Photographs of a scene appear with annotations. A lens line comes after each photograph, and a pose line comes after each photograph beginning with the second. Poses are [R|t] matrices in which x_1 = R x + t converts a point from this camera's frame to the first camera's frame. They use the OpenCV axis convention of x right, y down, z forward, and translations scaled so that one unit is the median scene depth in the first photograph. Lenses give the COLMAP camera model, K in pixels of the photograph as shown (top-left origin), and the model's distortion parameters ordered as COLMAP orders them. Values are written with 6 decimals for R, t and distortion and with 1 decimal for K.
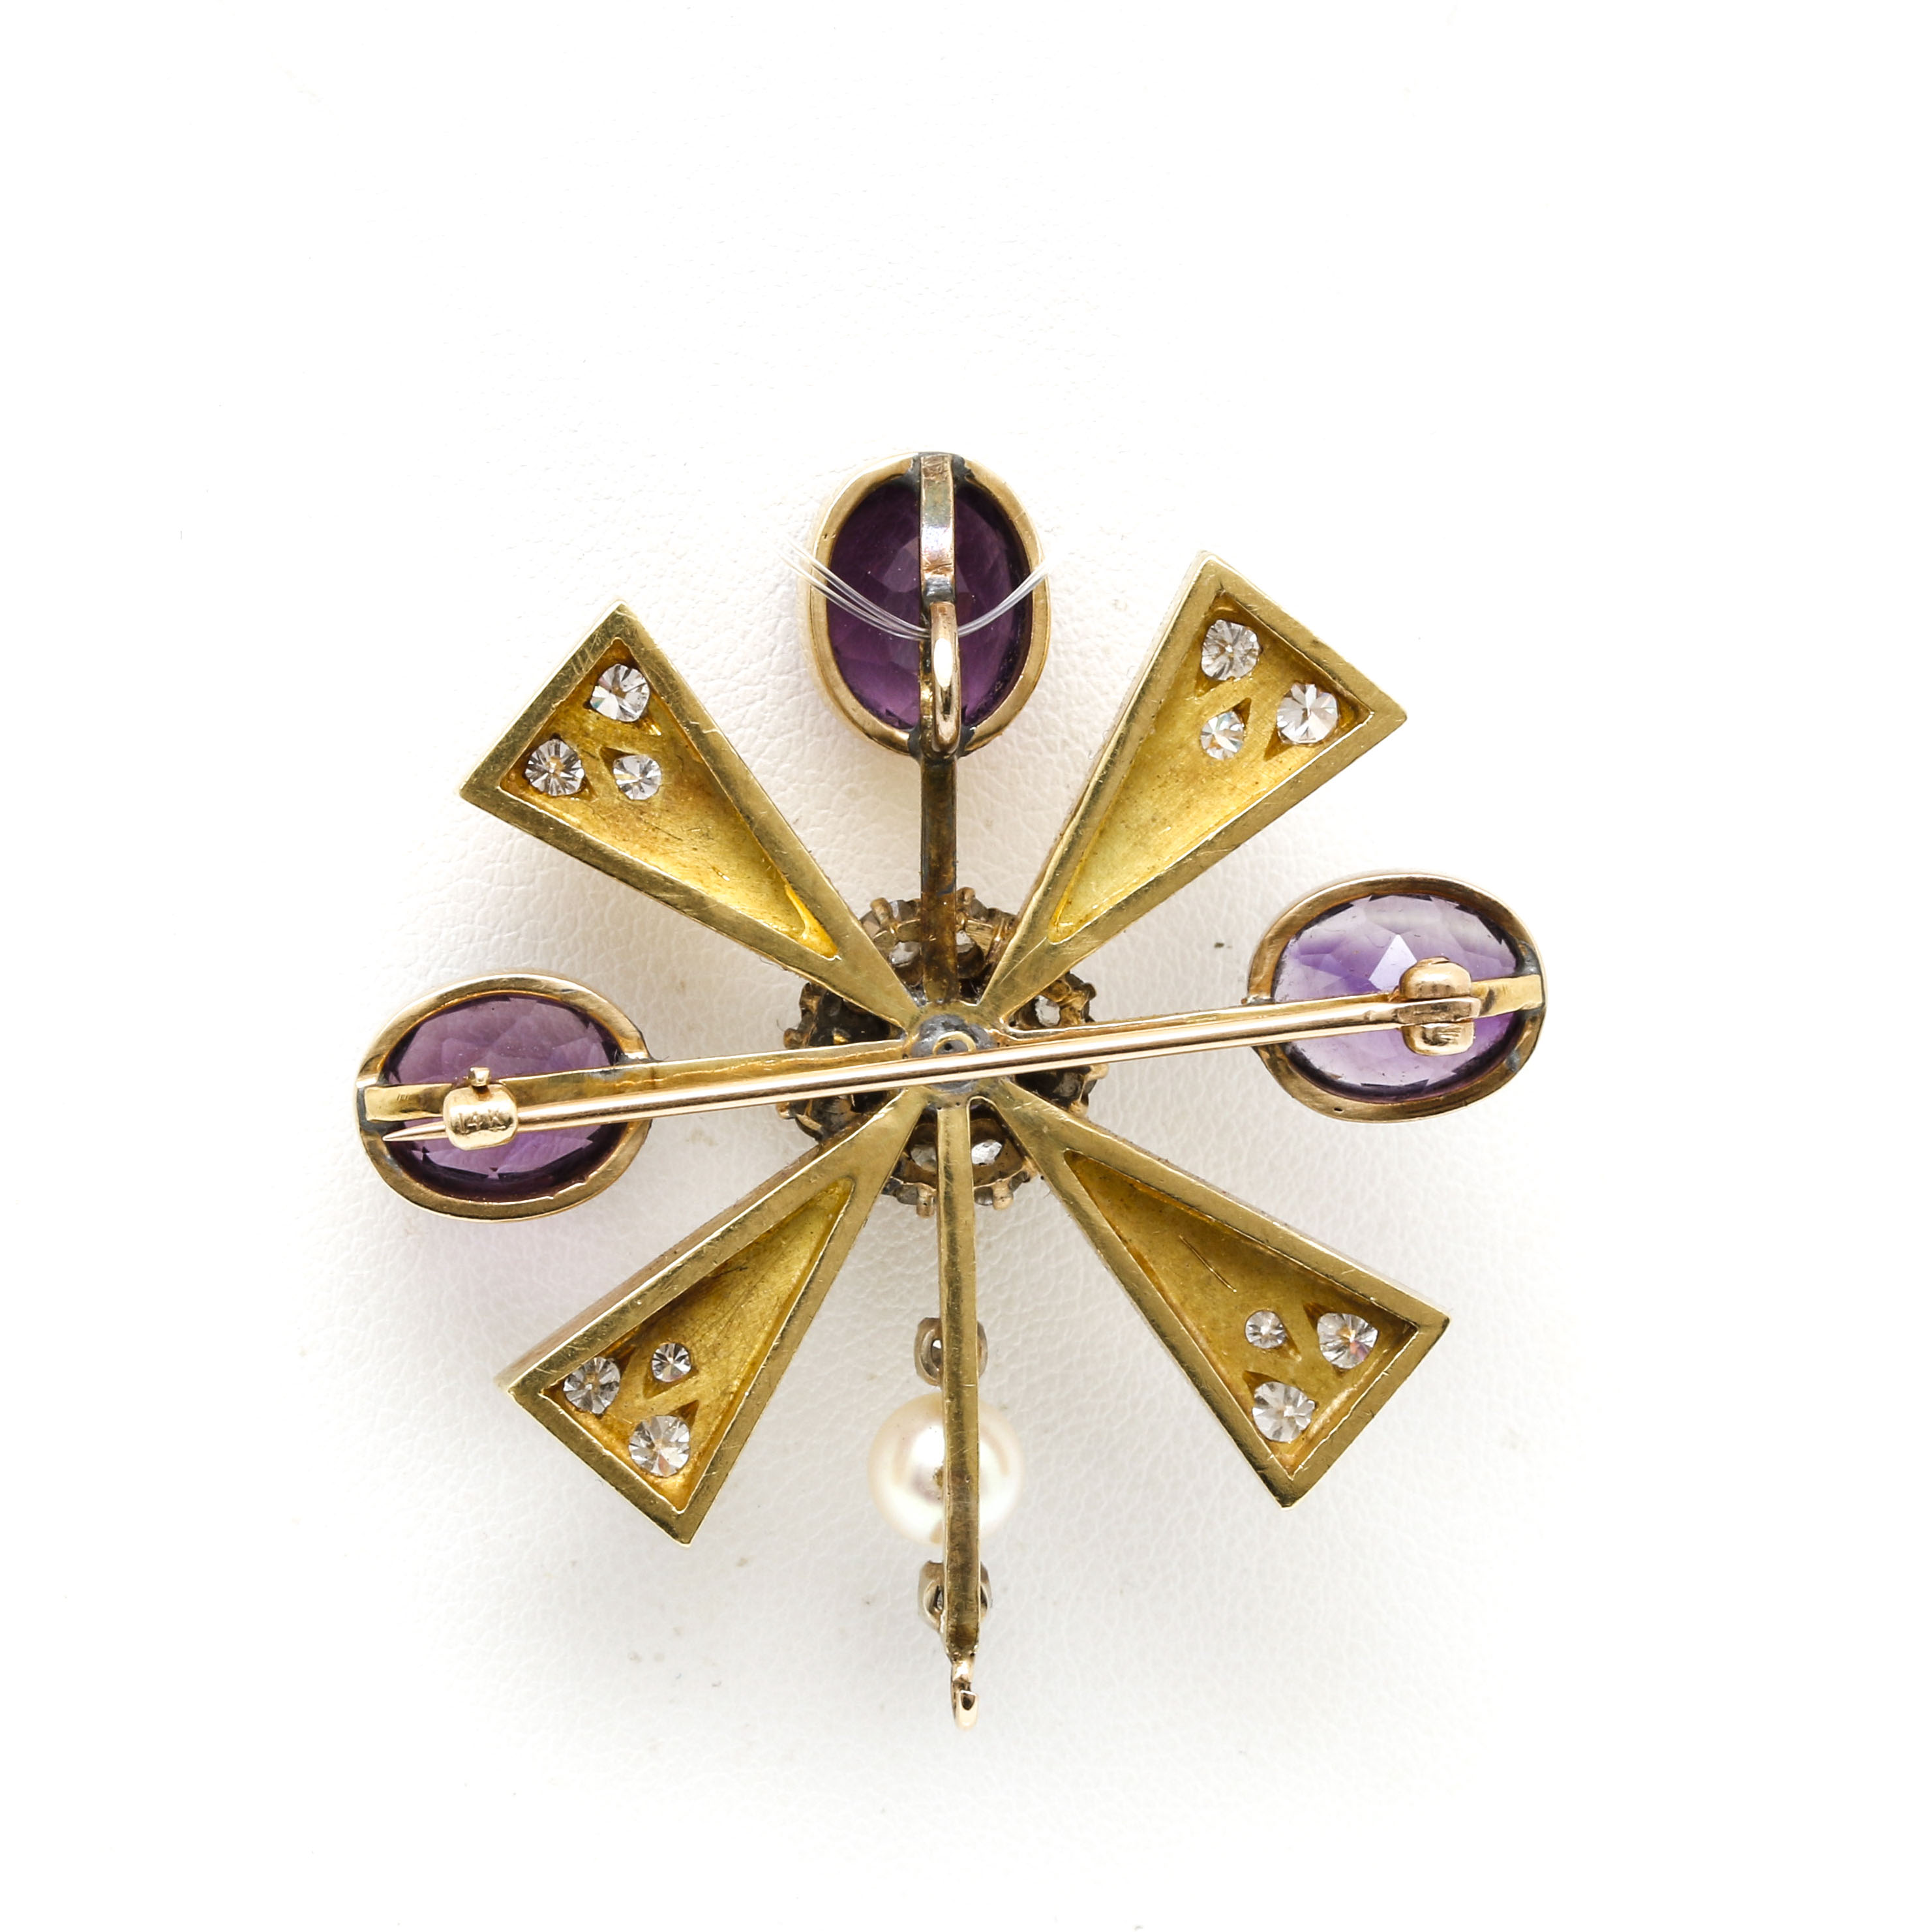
lens RADIAL K [[11597.1, 0, 966.0], [0, 11597.1, 966.0], [0, 0, 1]] dist [-0.258671, 1.975904]
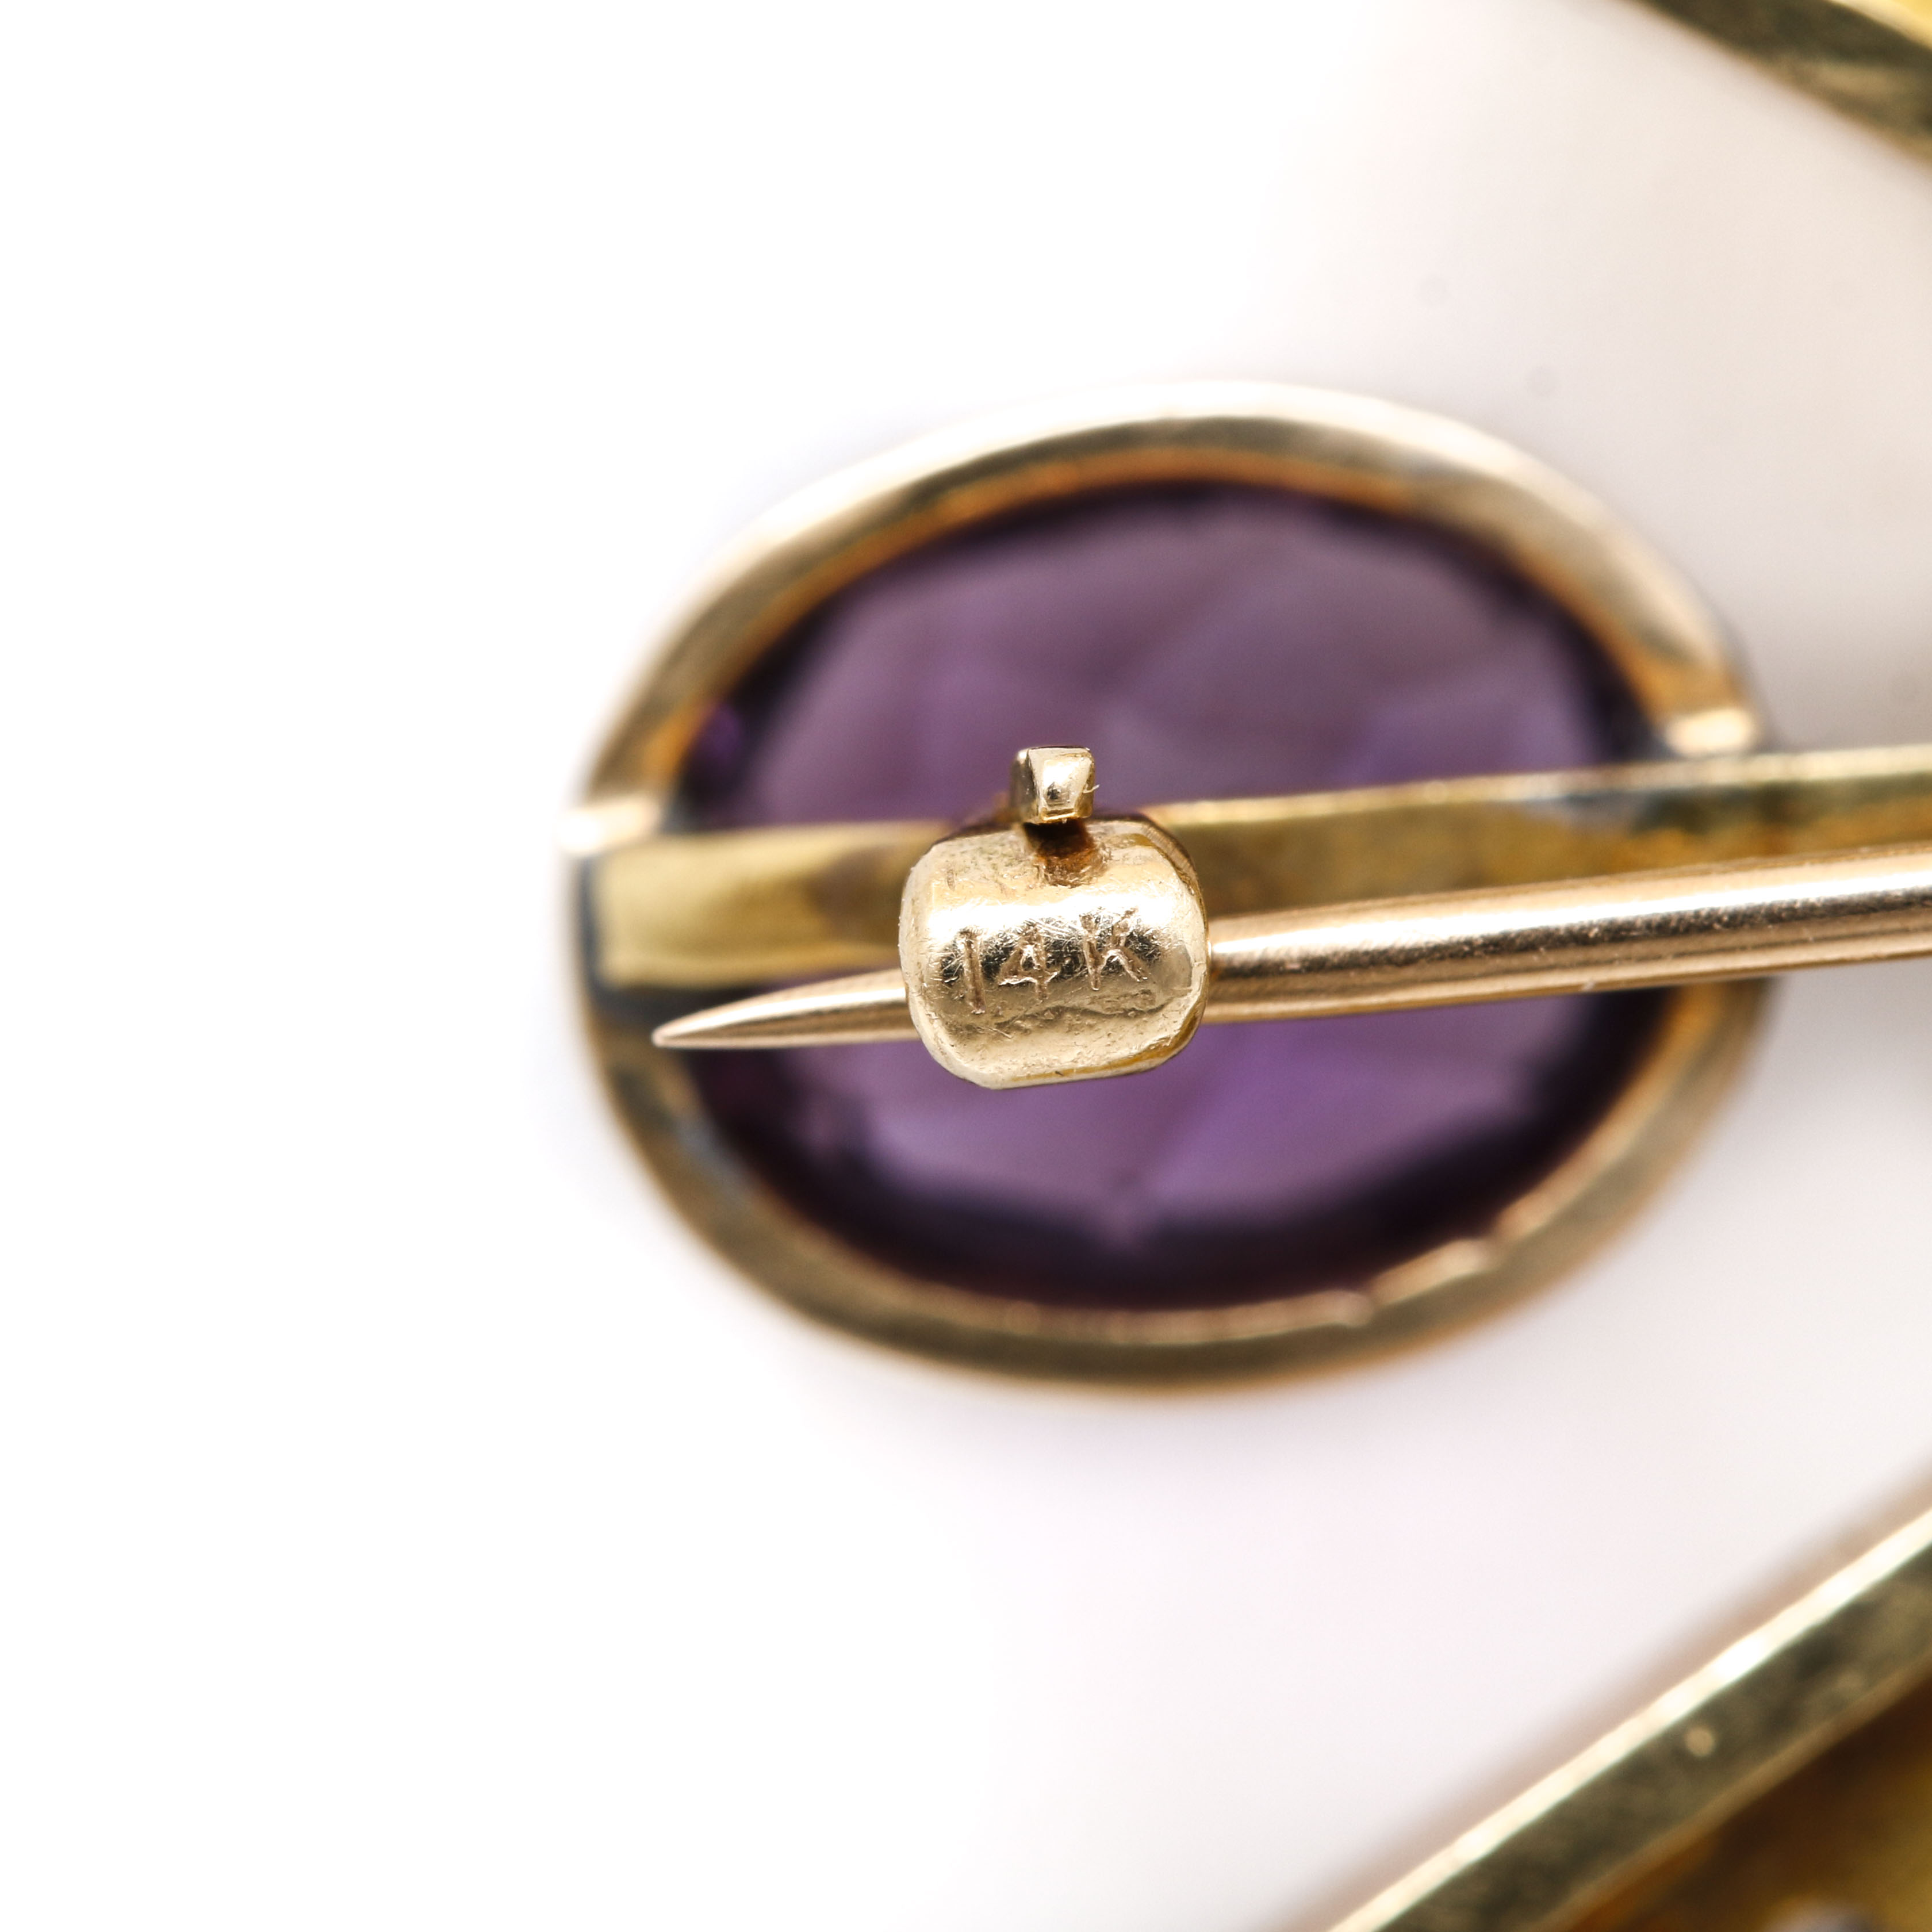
lens RADIAL K [[11597.1, 0, 966.0], [0, 11597.1, 966.0], [0, 0, 1]] dist [-0.258671, 1.975904]
pose [[0.995315, 0.011248, -0.096027, -0.020538], [-0.015130, 0.999093, -0.039794, 0.022830], [0.095492, 0.041060, 0.994583, 0.757728]]
